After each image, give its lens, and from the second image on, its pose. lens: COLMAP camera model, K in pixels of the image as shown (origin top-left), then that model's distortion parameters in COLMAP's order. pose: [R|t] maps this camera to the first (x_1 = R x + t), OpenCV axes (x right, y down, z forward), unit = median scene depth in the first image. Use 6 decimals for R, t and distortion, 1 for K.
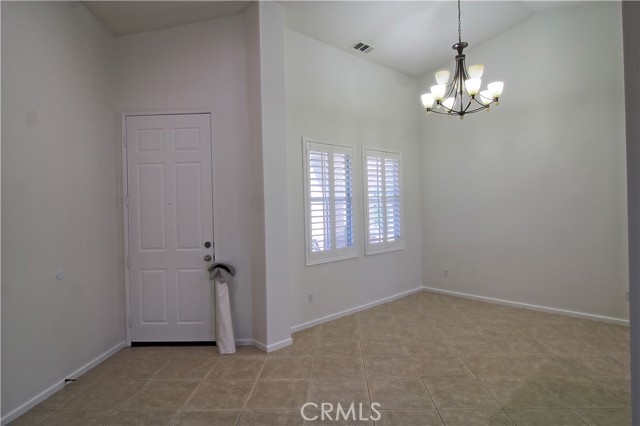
lens RADIAL K [[379.6, 0, 317.8], [0, 379.6, 215.2], [0, 0, 1]] dist [0.004698, -0.001502]
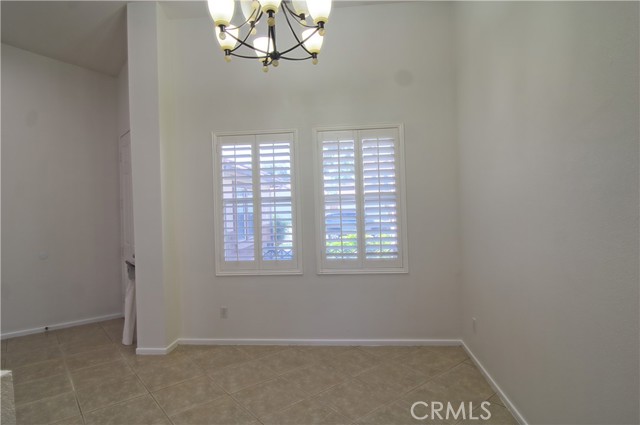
lens RADIAL K [[379.6, 0, 322.6], [0, 379.6, 208.8], [0, 0, 1]] dist [0.004698, -0.001502]
pose [[0.654281, 0.019848, -0.755991, 0.773482], [-0.007240, 0.999774, 0.019982, -0.042138], [0.756217, -0.007601, 0.654277, 0.578327]]
